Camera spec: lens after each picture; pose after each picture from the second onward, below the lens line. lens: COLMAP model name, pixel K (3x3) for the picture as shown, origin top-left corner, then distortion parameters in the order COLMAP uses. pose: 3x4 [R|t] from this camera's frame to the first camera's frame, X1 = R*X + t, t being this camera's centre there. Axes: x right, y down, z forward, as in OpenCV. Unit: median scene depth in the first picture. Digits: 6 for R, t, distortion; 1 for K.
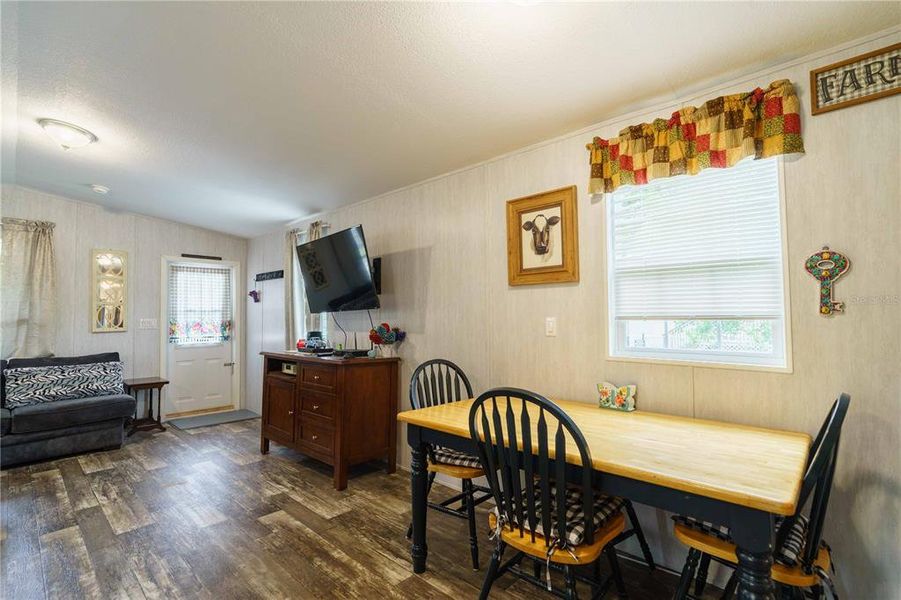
lens RADIAL K [[424.7, 0, 452.5], [0, 424.7, 302.5], [0, 0, 1]] dist [-0.015799, 0.010234]
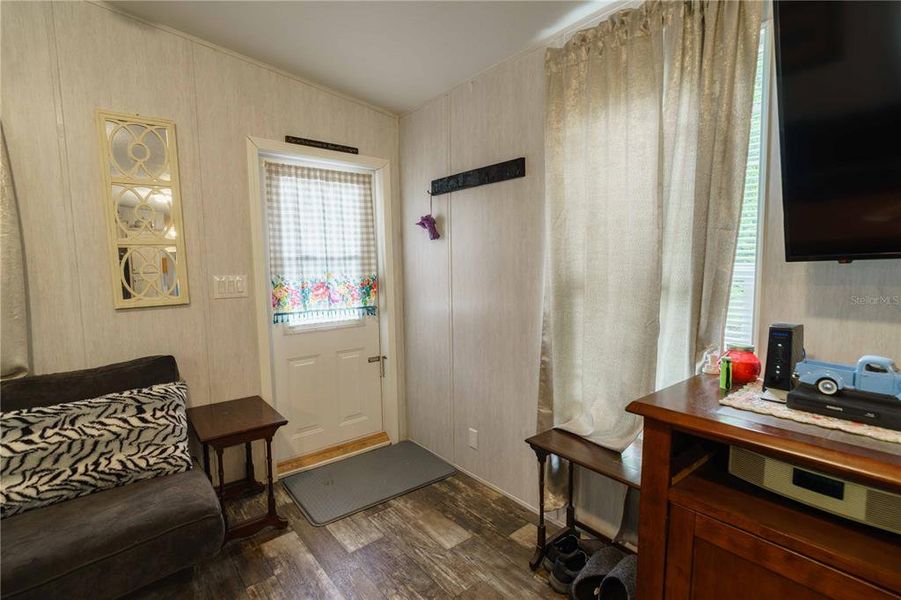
lens RADIAL K [[424.7, 0, 456.0], [0, 424.7, 299.1], [0, 0, 1]] dist [-0.015799, 0.010234]
pose [[0.993023, 0.002614, -0.117894, -0.712576], [0.011151, 0.993193, 0.115947, 0.021624], [0.117394, -0.116453, 0.986234, 0.964724]]
